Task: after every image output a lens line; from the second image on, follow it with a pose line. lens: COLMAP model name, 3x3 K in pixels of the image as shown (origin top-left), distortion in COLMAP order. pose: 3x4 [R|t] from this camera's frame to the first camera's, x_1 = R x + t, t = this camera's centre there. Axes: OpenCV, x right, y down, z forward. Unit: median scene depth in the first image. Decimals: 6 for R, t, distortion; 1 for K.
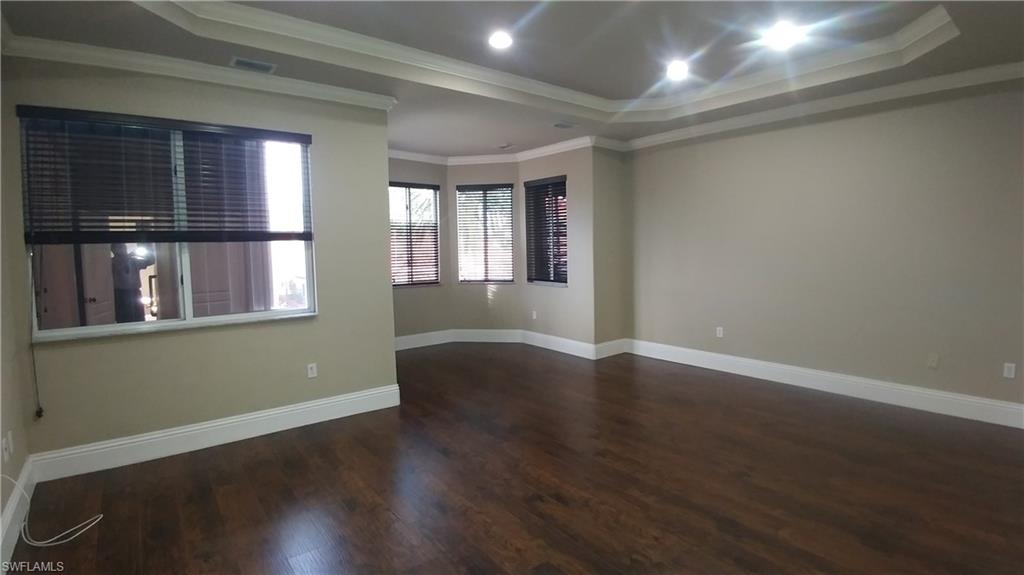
lens RADIAL K [[492.6, 0, 520.3], [0, 492.6, 278.4], [0, 0, 1]] dist [-0.000131, -0.000318]
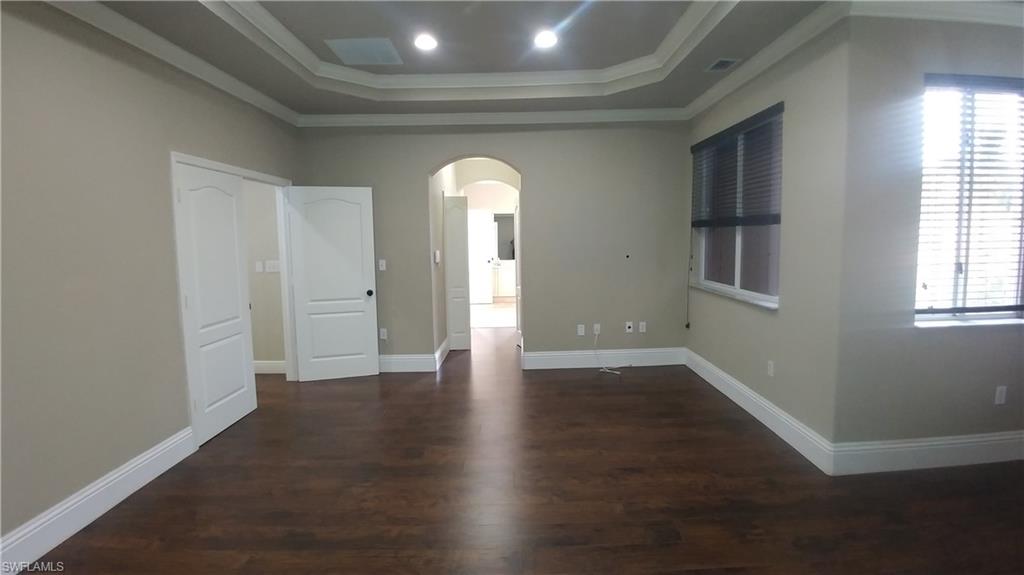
lens RADIAL K [[492.6, 0, 520.3], [0, 492.6, 278.4], [0, 0, 1]] dist [-0.000131, -0.000318]
pose [[-0.622335, 0.091078, -0.777434, 0.824662], [-0.037893, 0.988538, 0.146143, -0.139008], [0.781833, 0.120409, -0.611751, 1.788087]]
